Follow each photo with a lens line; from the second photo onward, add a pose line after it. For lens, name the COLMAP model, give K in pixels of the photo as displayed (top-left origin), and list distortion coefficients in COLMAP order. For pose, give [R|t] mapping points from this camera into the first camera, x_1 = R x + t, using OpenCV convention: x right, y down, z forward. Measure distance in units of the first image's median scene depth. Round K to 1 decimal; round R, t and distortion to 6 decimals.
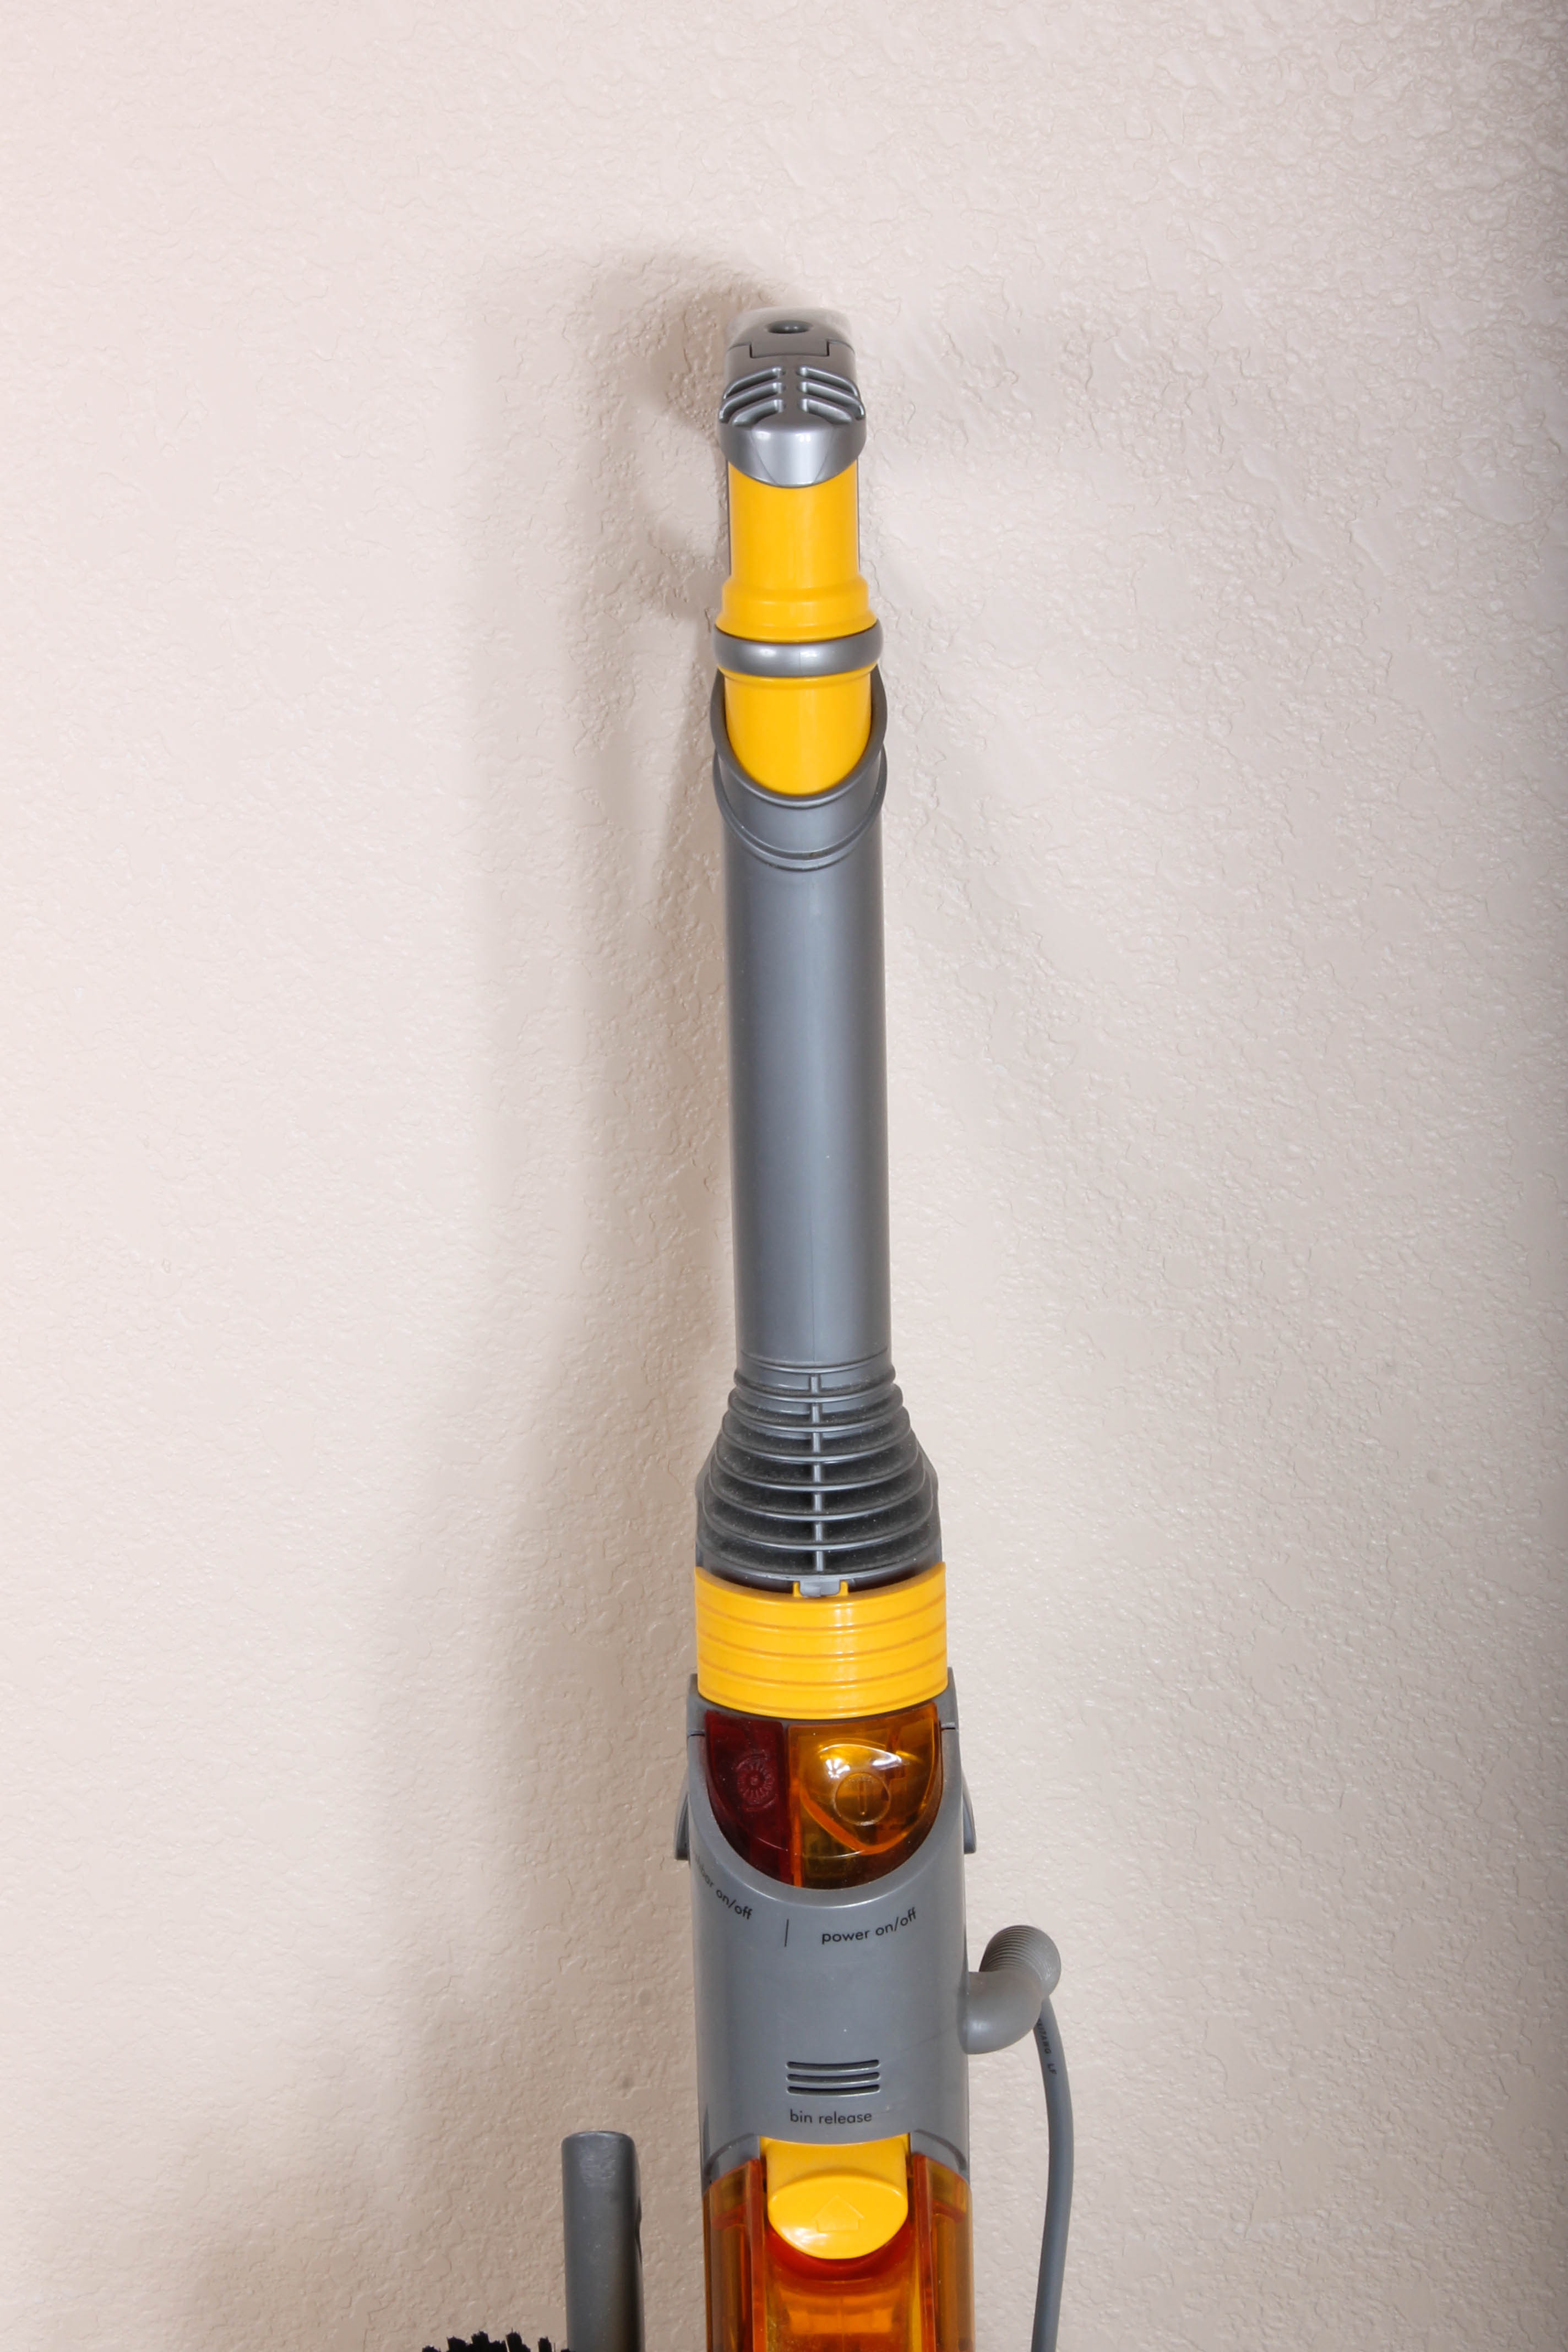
lens RADIAL K [[5552.5, 0, 738.9], [0, 5552.5, 1177.6], [0, 0, 1]] dist [0.076297, 0.000000]
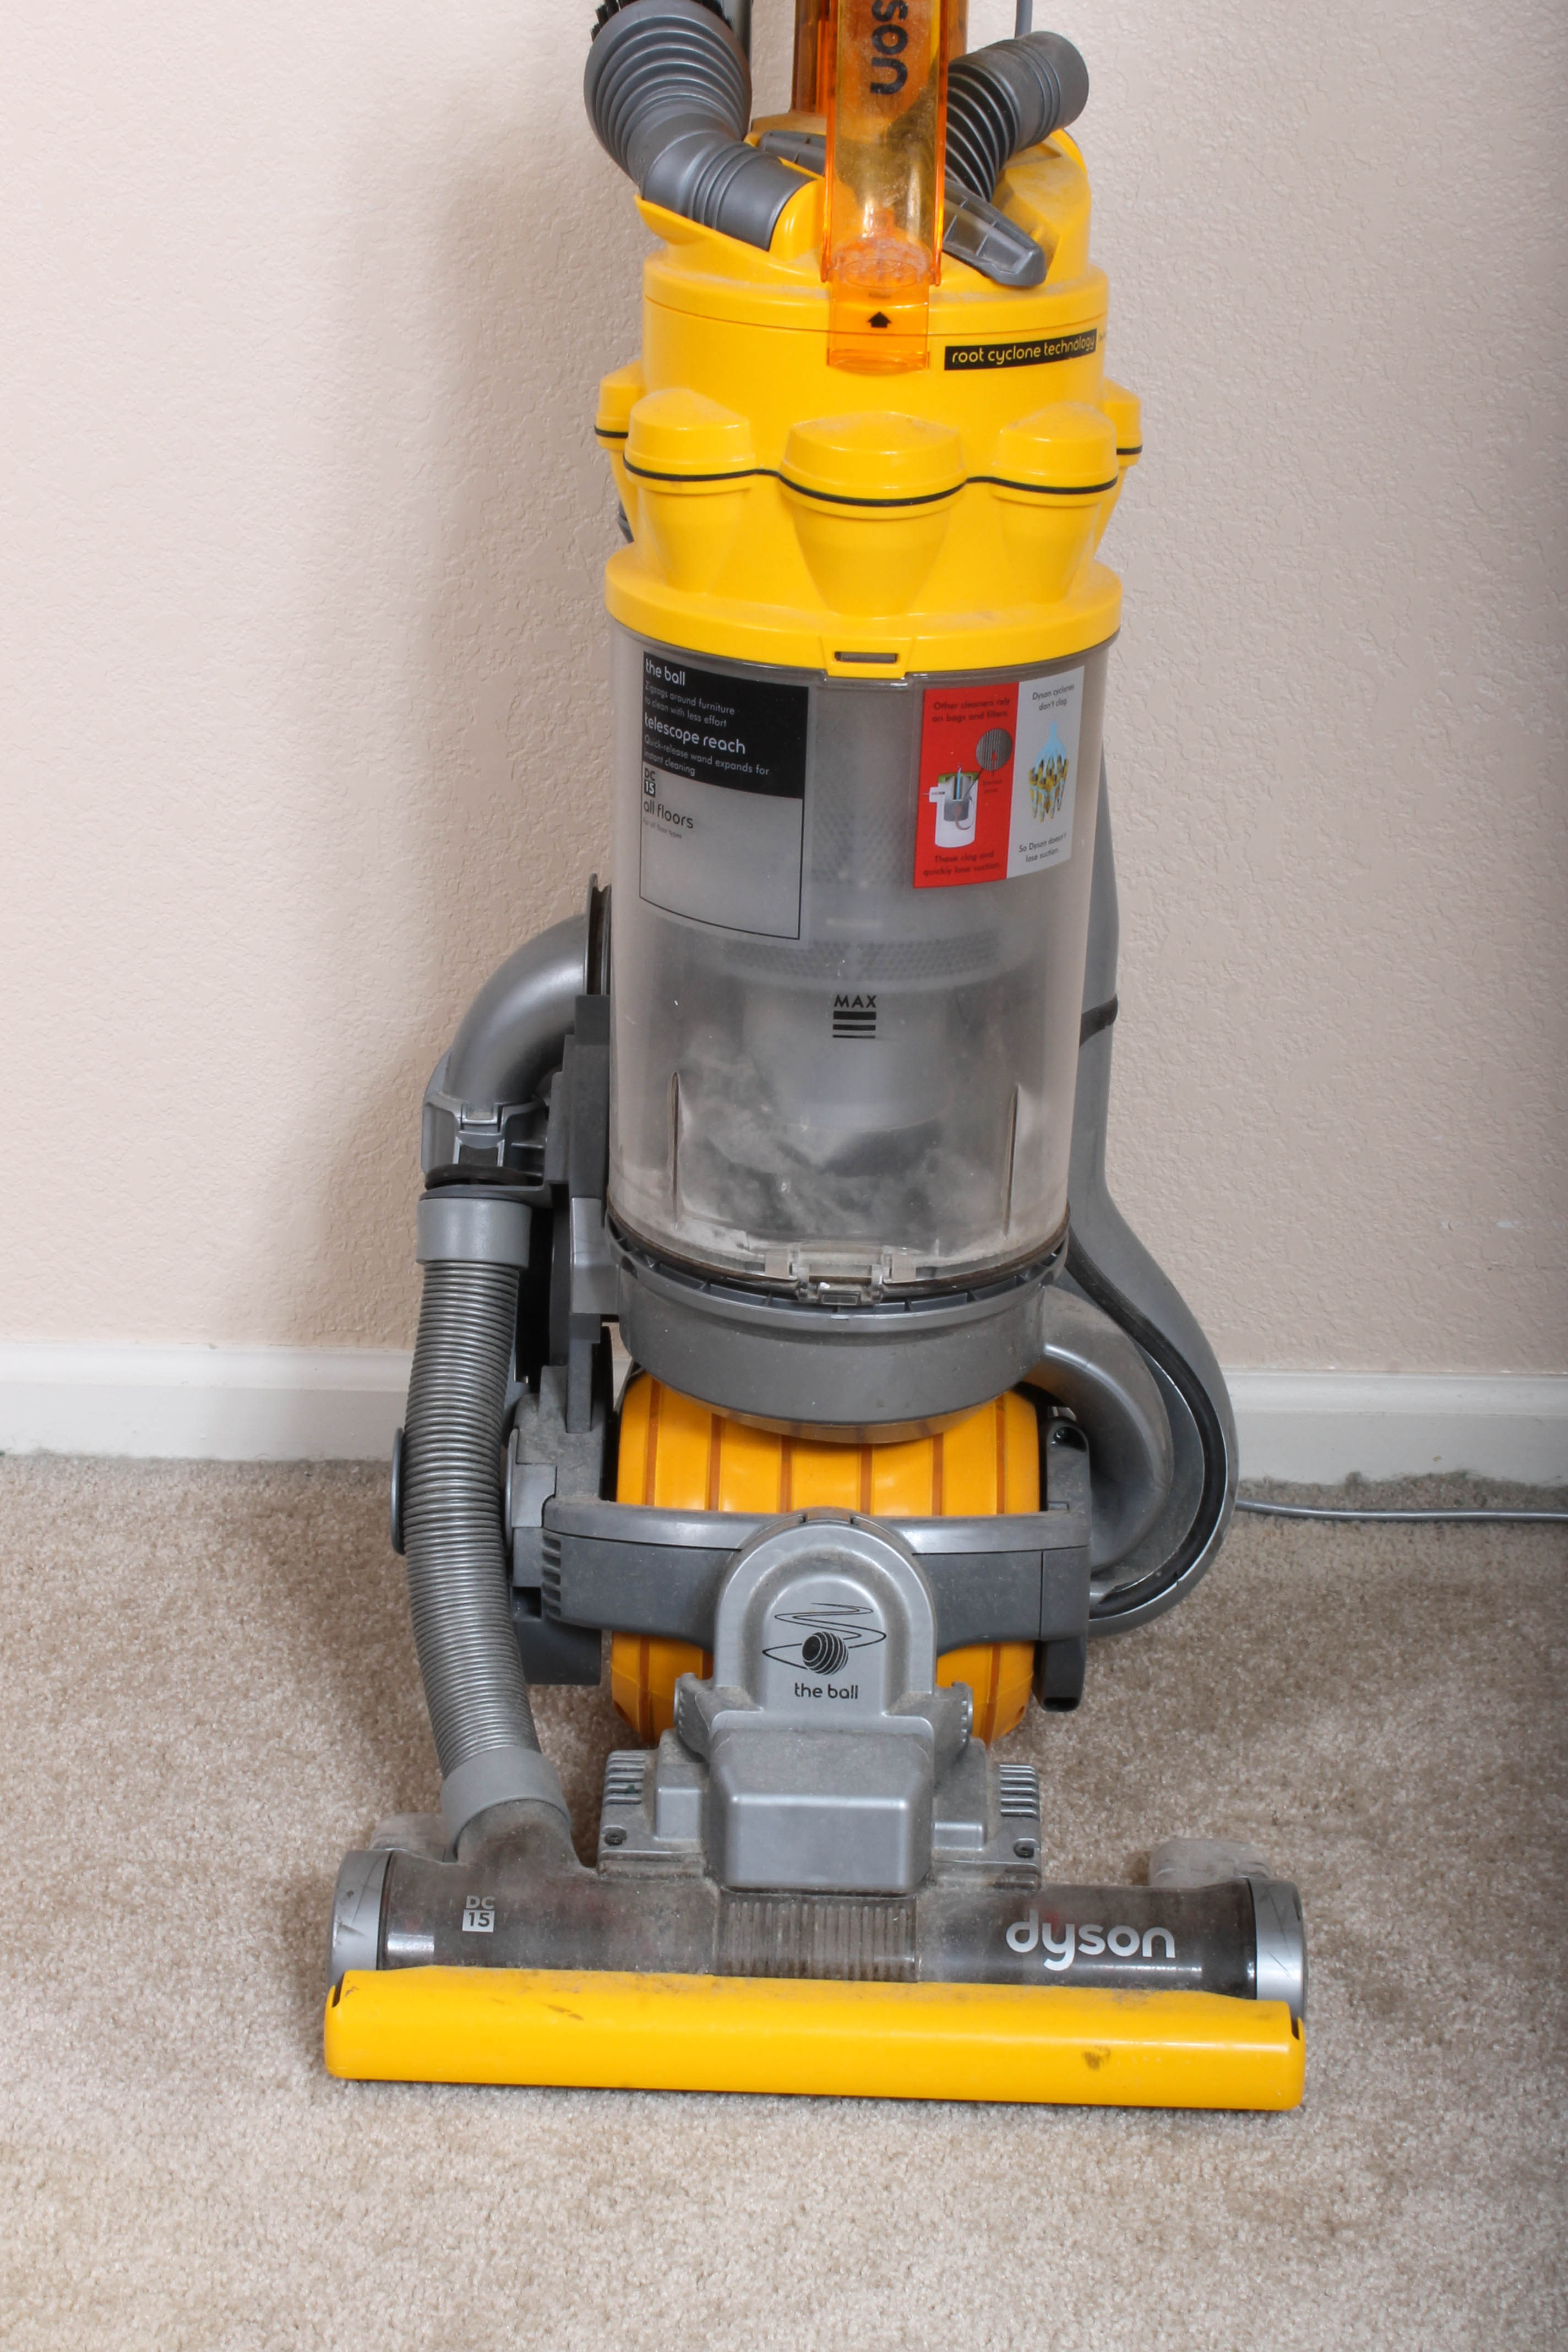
lens RADIAL K [[3782.5, 0, 772.7], [0, 3782.5, 1163.7], [0, 0, 1]] dist [-0.014227, 0.000000]
pose [[0.998349, 0.056741, 0.008972, -0.003087], [-0.057103, 0.997256, 0.047107, 0.427925], [-0.006274, -0.047541, 0.998850, -0.059475]]
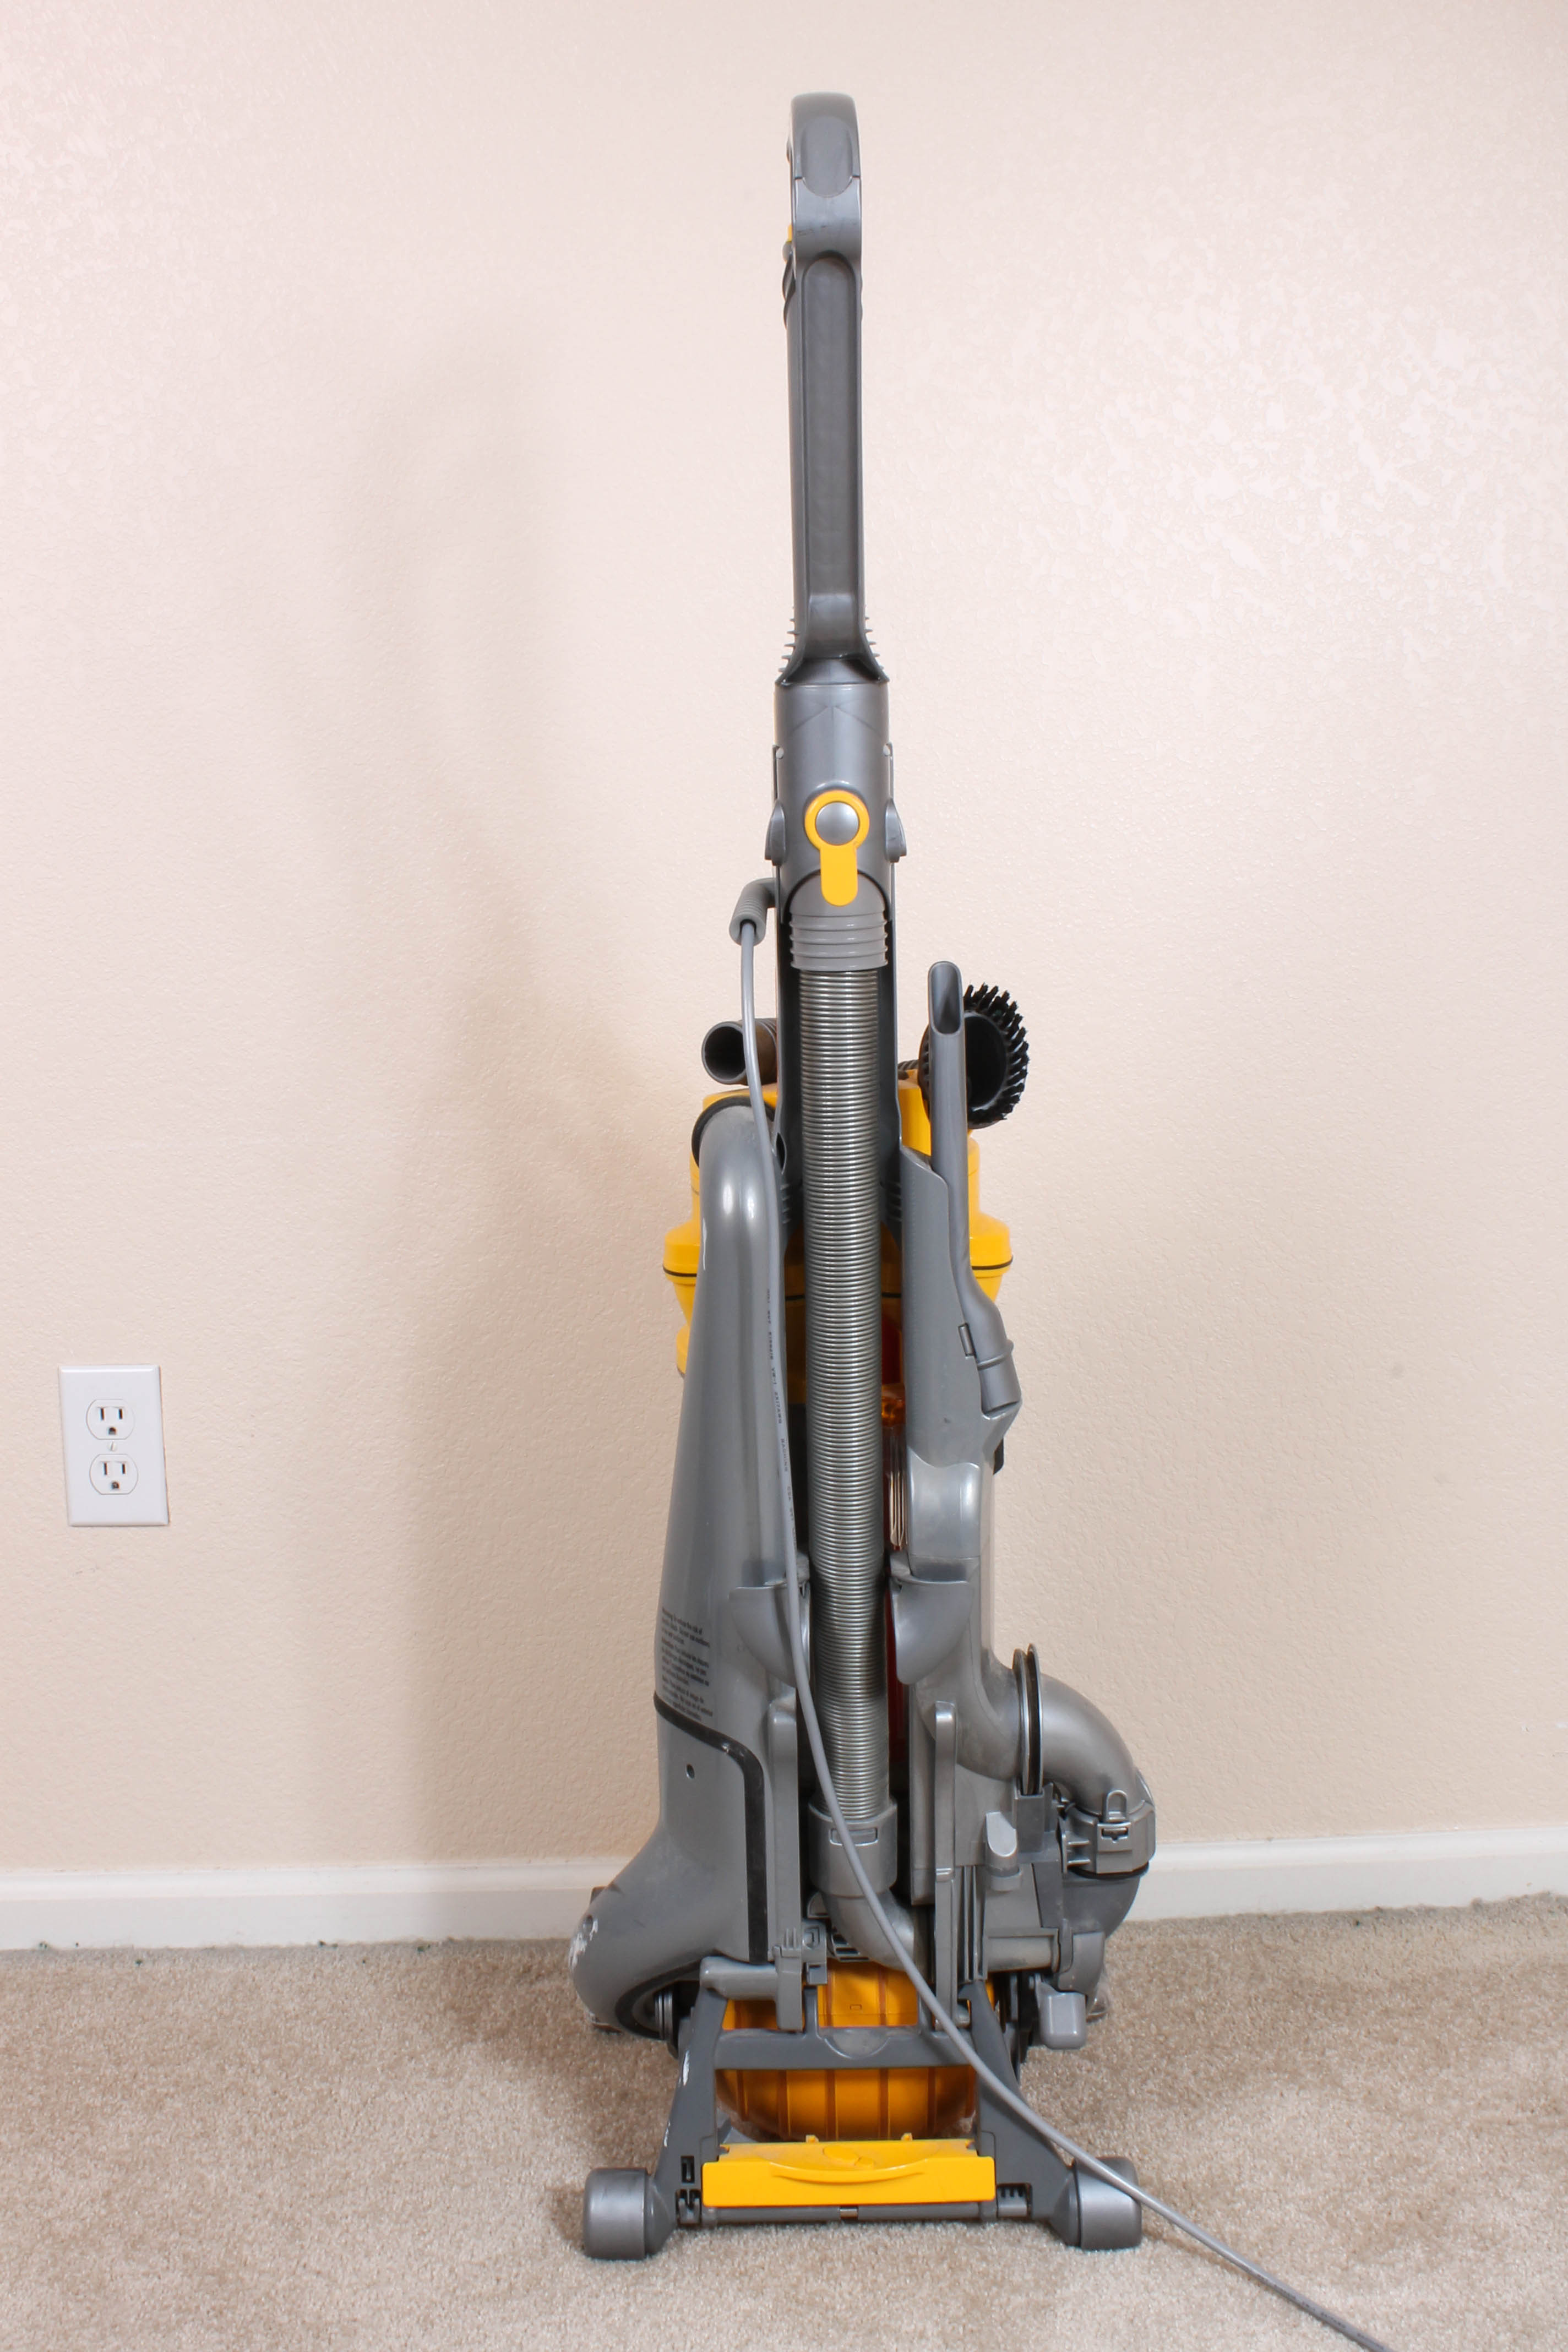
lens RADIAL K [[2436.8, 0, 761.4], [0, 2436.8, 1198.9], [0, 0, 1]] dist [-0.072603, 0.000000]
pose [[0.999768, 0.010401, 0.018844, -0.182192], [-0.006578, 0.981248, -0.192635, 0.467060], [-0.020494, 0.192466, 0.981090, -0.074614]]
